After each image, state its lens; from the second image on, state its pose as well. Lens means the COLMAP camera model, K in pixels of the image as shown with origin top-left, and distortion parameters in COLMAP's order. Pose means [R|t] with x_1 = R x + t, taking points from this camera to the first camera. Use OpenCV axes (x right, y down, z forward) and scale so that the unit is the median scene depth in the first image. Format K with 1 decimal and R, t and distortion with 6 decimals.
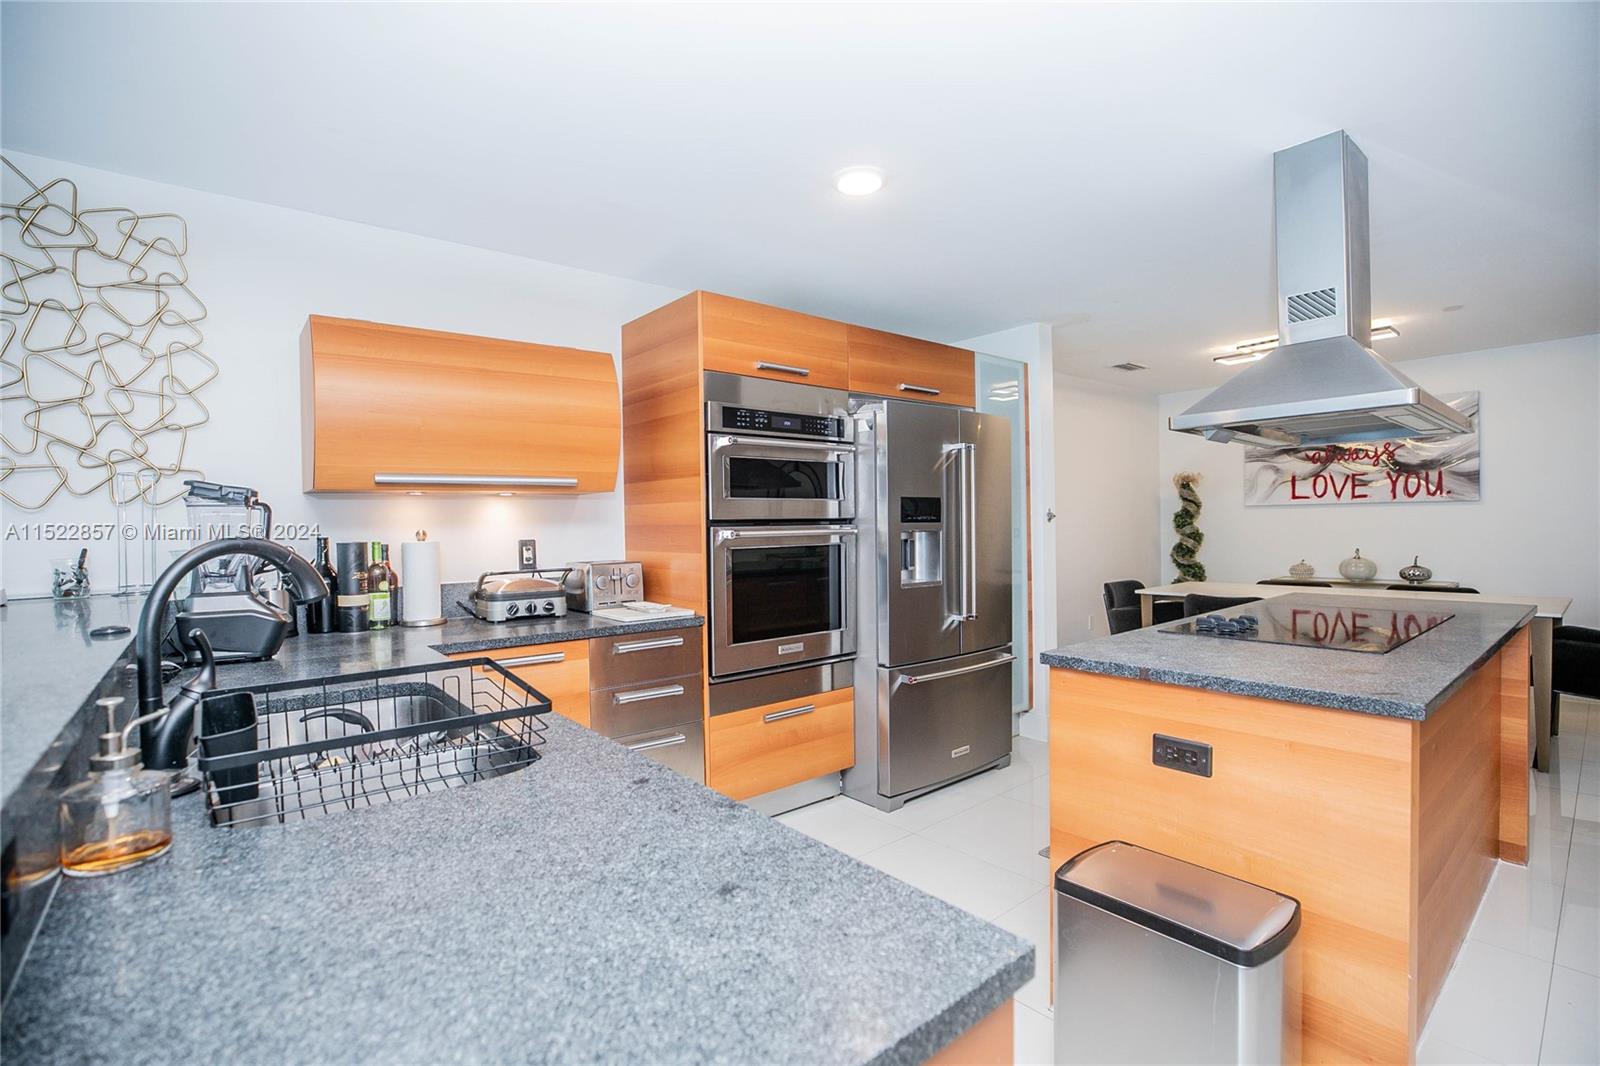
lens RADIAL K [[729.4, 0, 800.0], [0, 729.4, 533.0], [0, 0, 1]] dist [-0.036912, 0.007922]
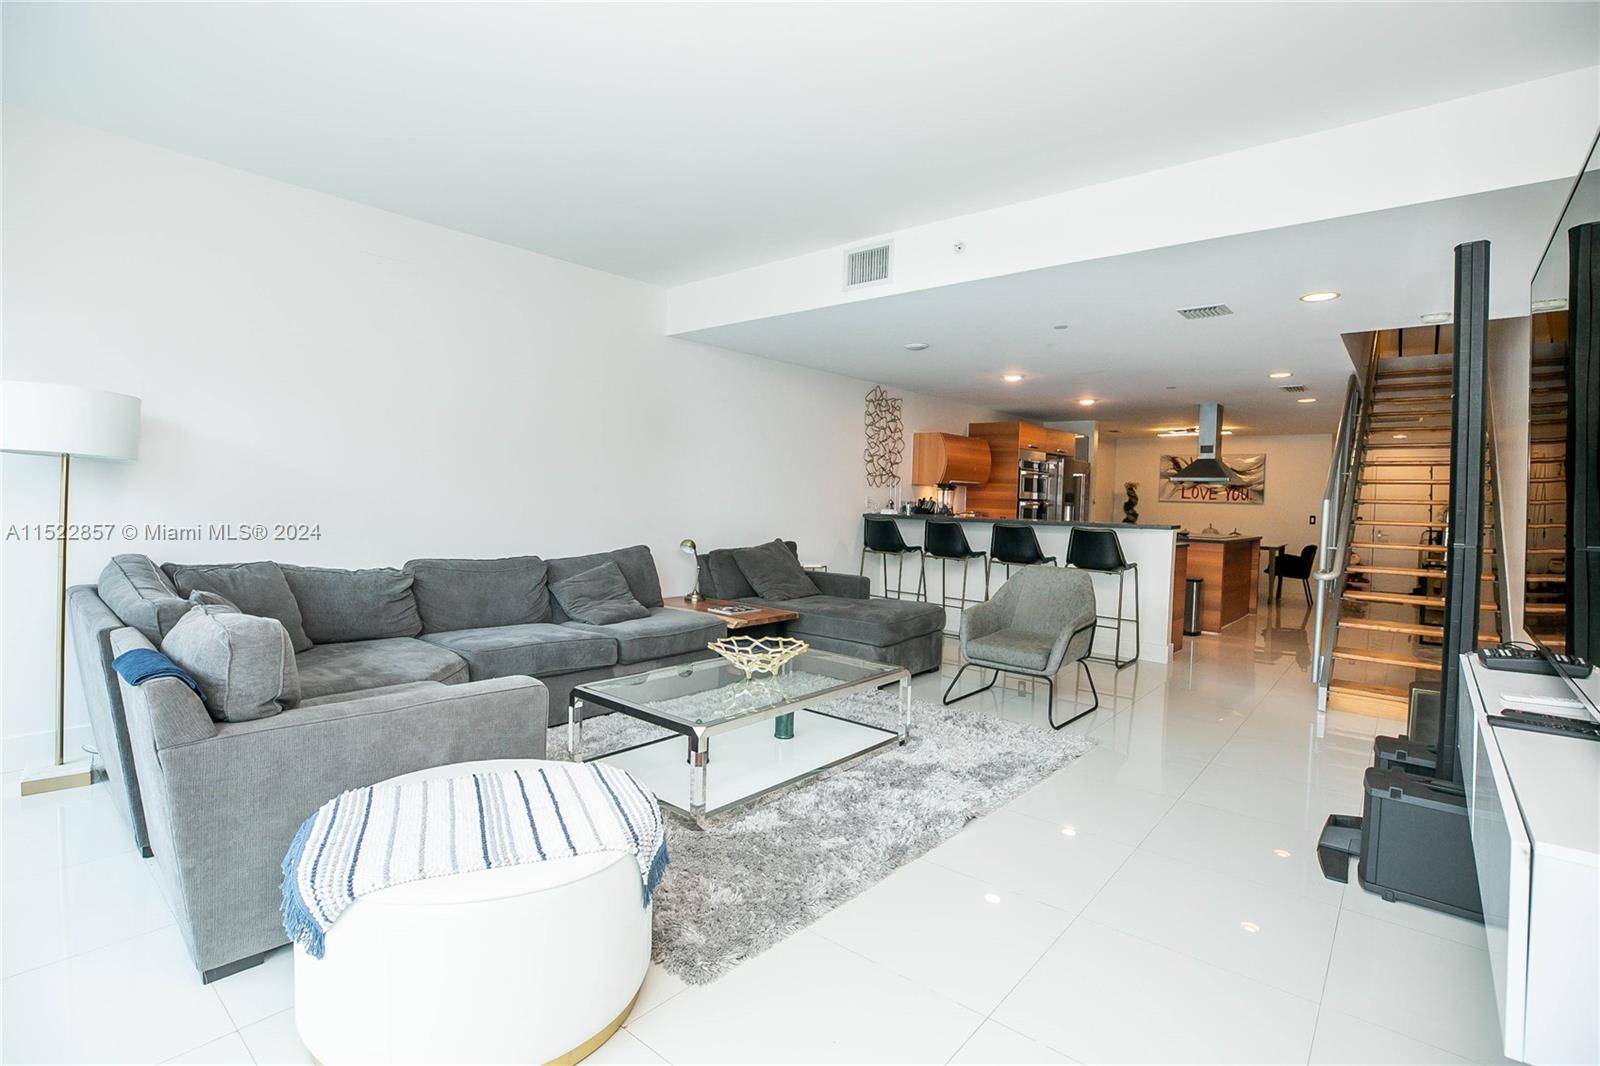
lens RADIAL K [[729.4, 0, 800.0], [0, 729.4, 533.0], [0, 0, 1]] dist [-0.036912, 0.007922]
pose [[0.987458, 0.038444, 0.153128, -0.718367], [-0.043847, 0.998524, 0.032063, 0.033138], [-0.151670, -0.038375, 0.987686, -0.890218]]
